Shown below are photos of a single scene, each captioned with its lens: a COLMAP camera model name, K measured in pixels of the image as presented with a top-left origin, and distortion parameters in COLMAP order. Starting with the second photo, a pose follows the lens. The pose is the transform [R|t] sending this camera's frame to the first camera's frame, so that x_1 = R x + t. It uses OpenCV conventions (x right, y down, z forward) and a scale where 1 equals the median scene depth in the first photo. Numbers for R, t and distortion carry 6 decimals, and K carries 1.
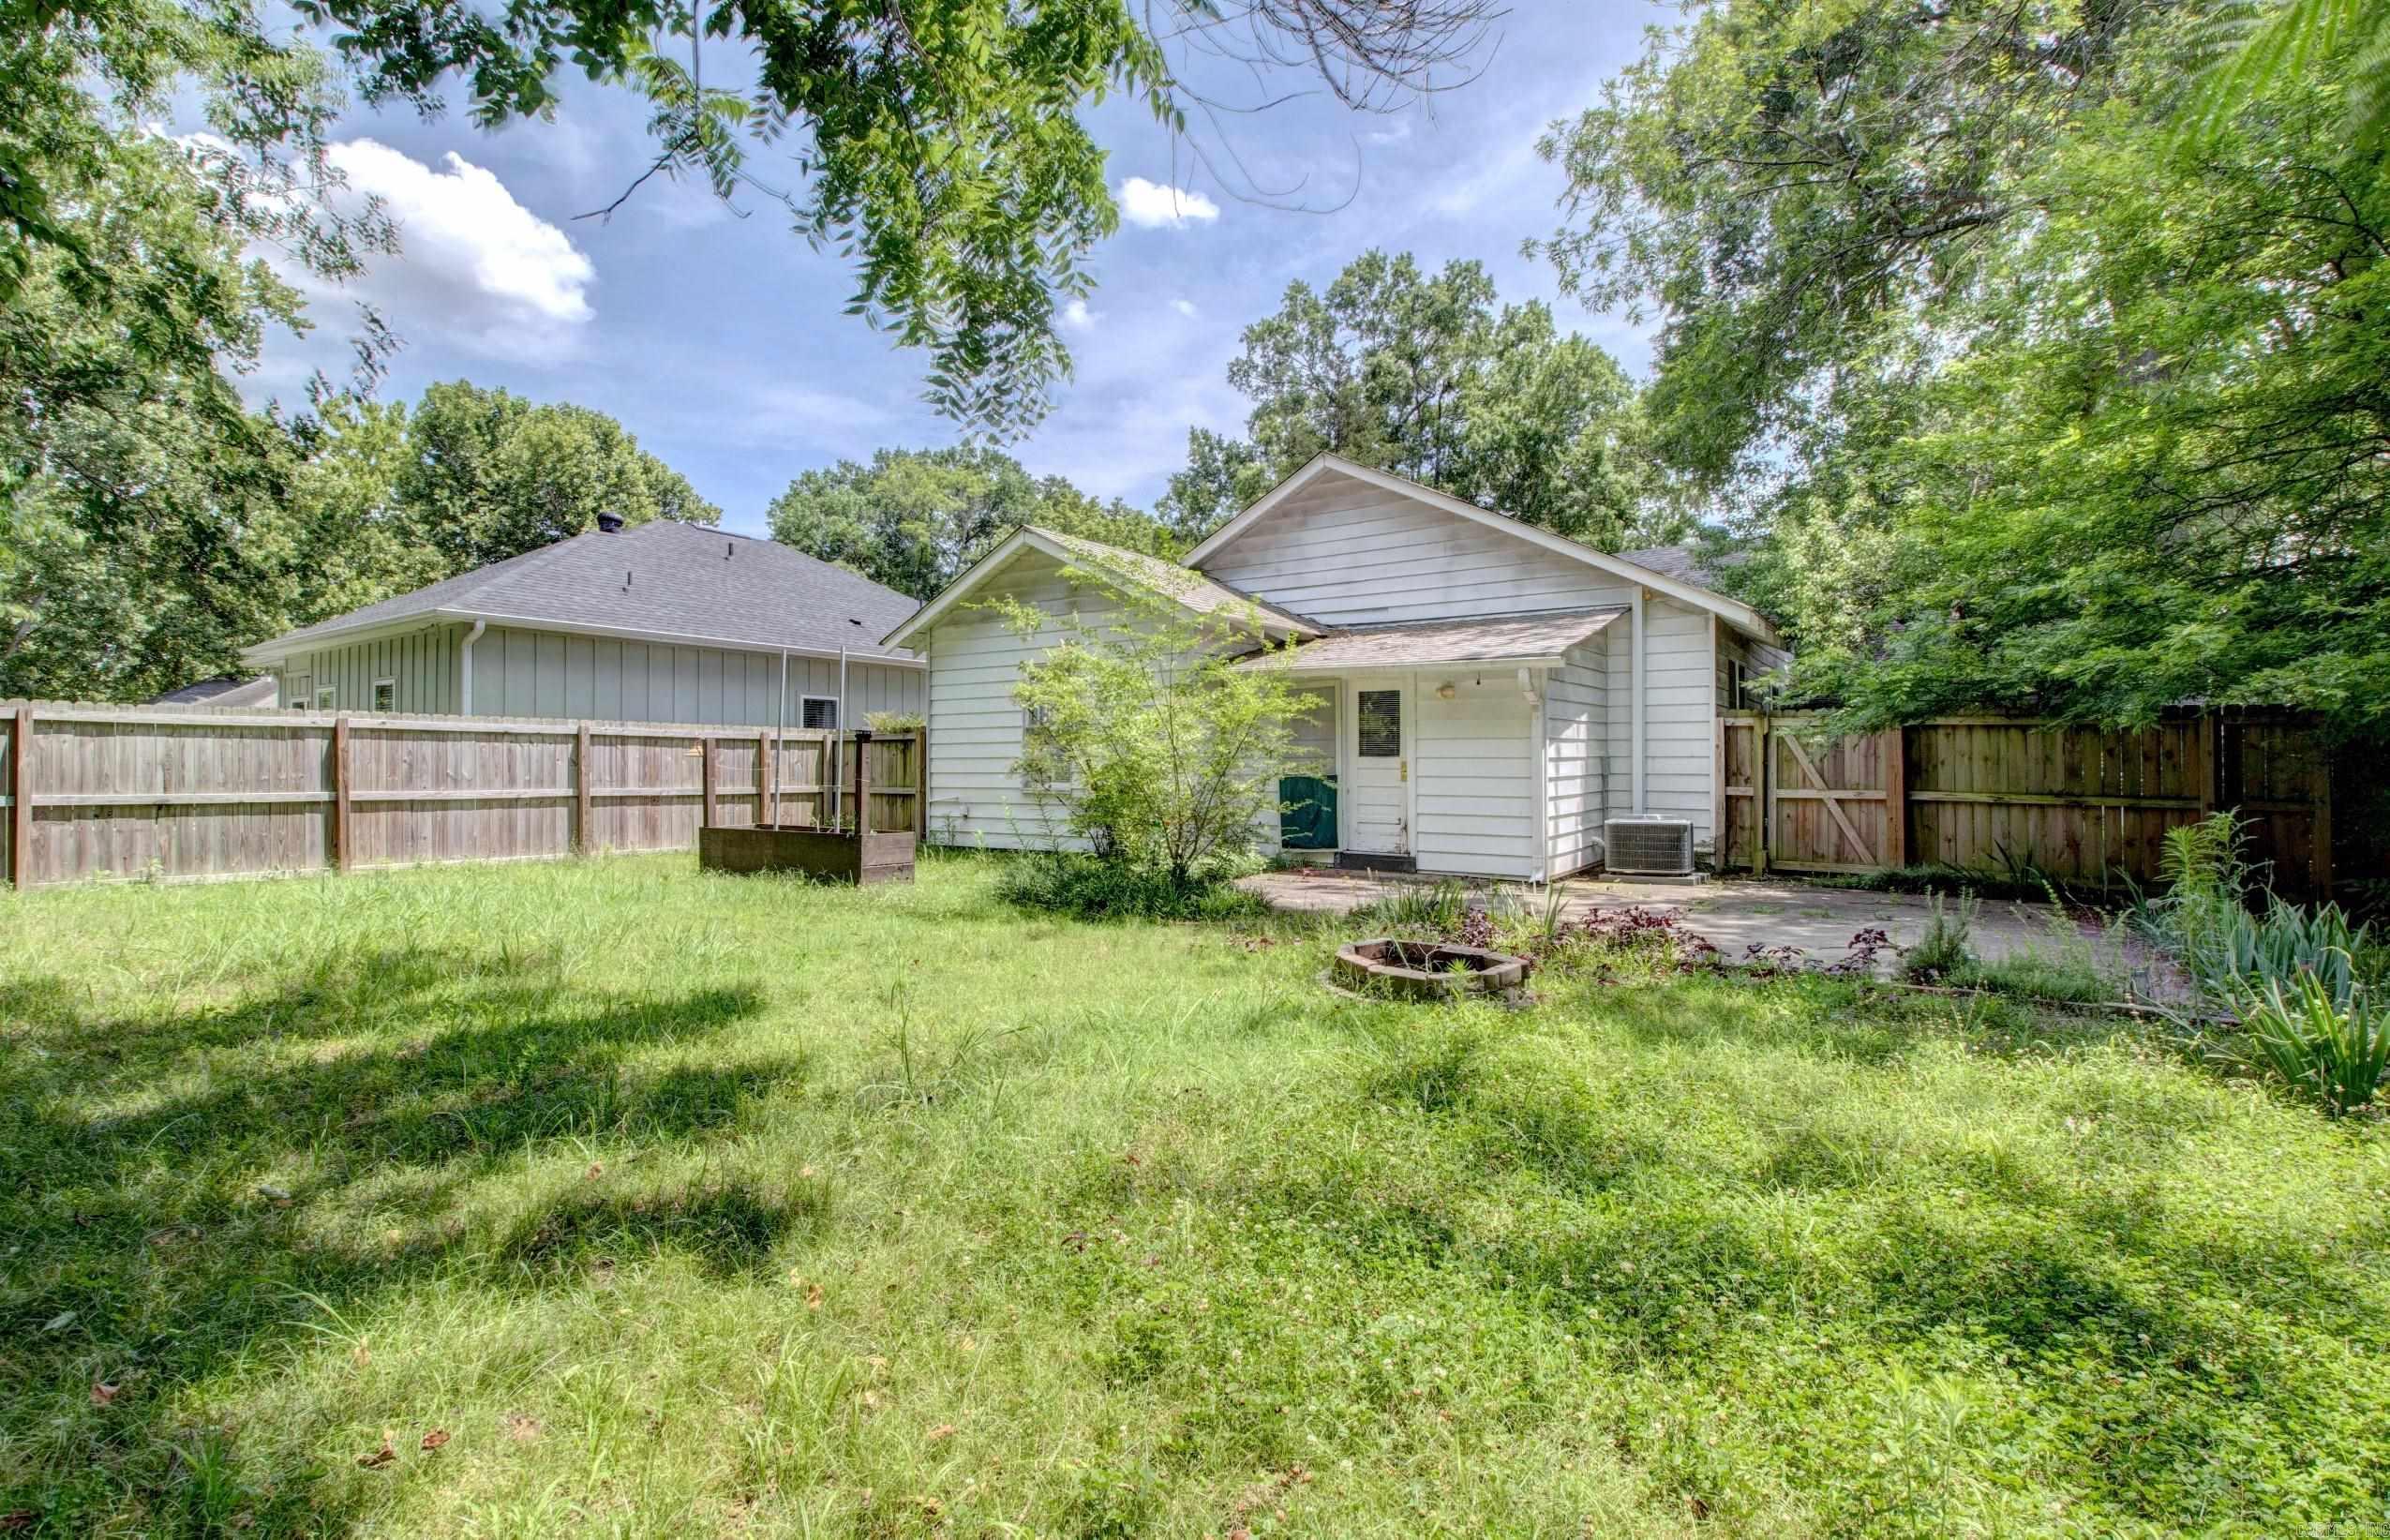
lens RADIAL K [[1090.6, 0, 1181.8], [0, 1090.6, 761.6], [0, 0, 1]] dist [0.000962, -0.015770]
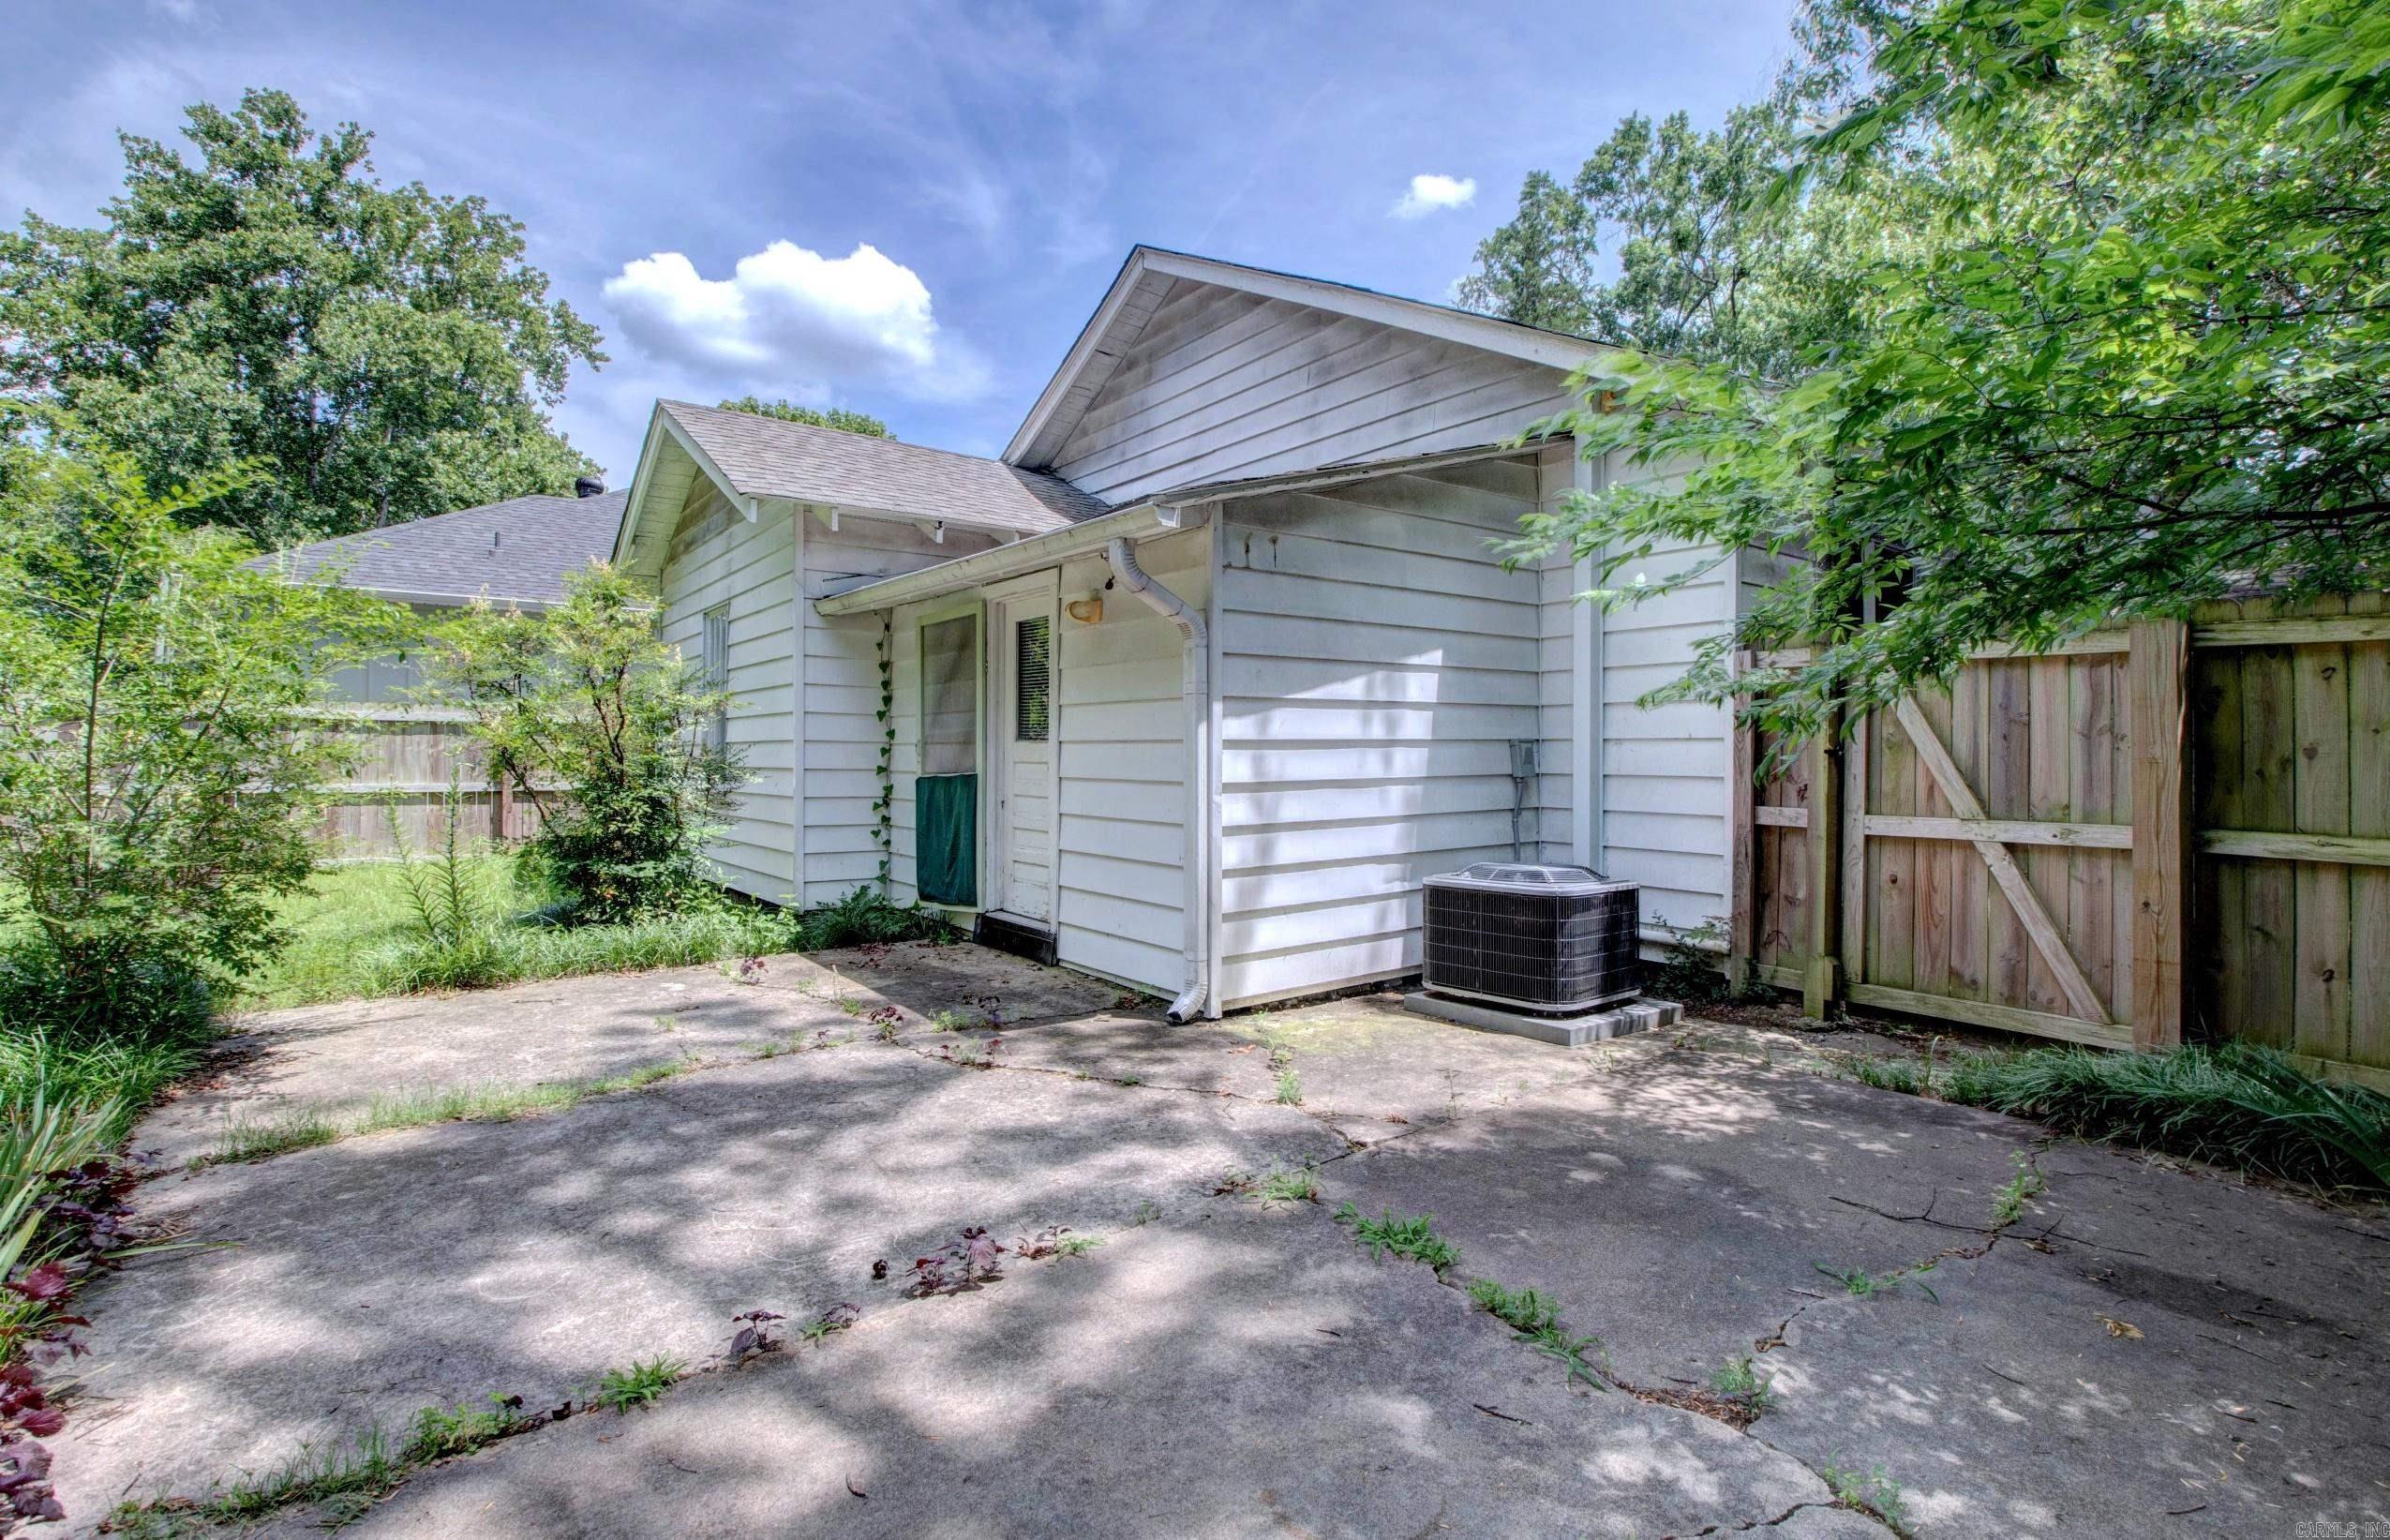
lens RADIAL K [[1090.6, 0, 1181.8], [0, 1090.6, 761.6], [0, 0, 1]] dist [0.000962, -0.015770]
pose [[0.951487, 0.002698, -0.307678, 0.382039], [0.000076, 0.999959, 0.009004, 0.000826], [0.307690, -0.008591, 0.951448, 0.465269]]
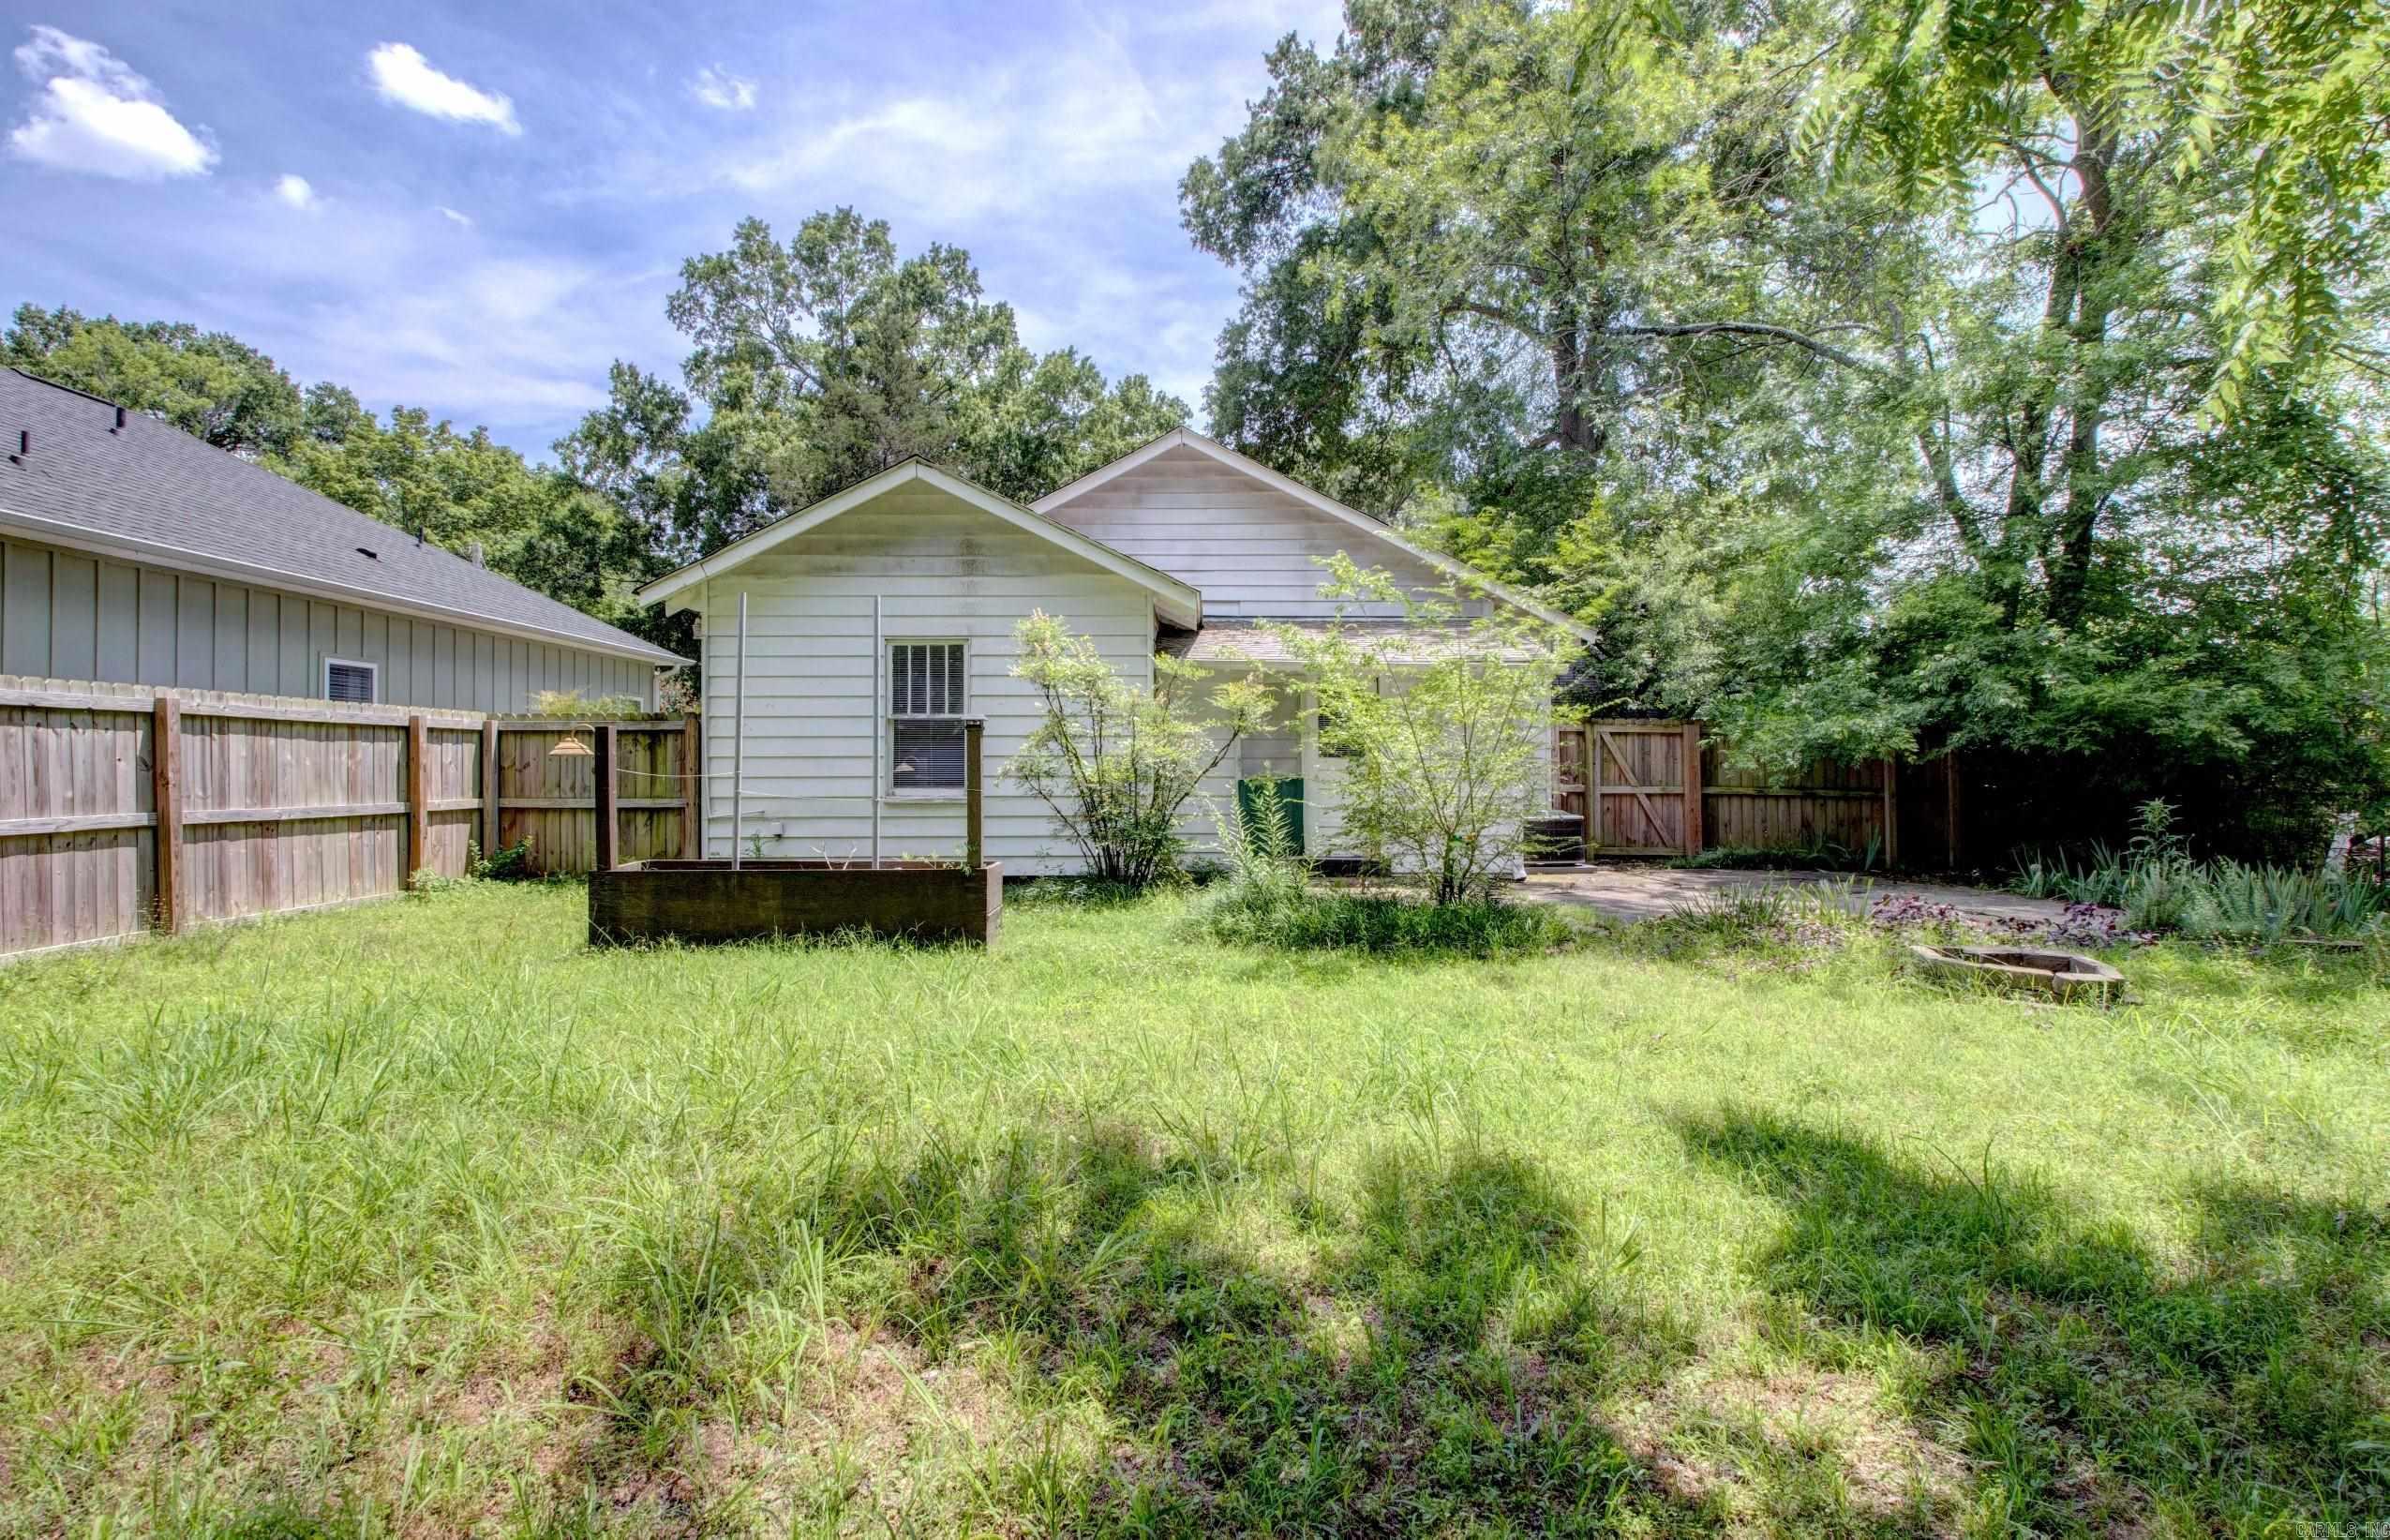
lens RADIAL K [[1090.6, 0, 1181.8], [0, 1090.6, 761.6], [0, 0, 1]] dist [0.000962, -0.015770]
pose [[0.822216, 0.000002, 0.569176, -0.439266], [-0.001572, 0.999996, 0.002268, -0.002361], [-0.569174, -0.002759, 0.822213, 0.265348]]
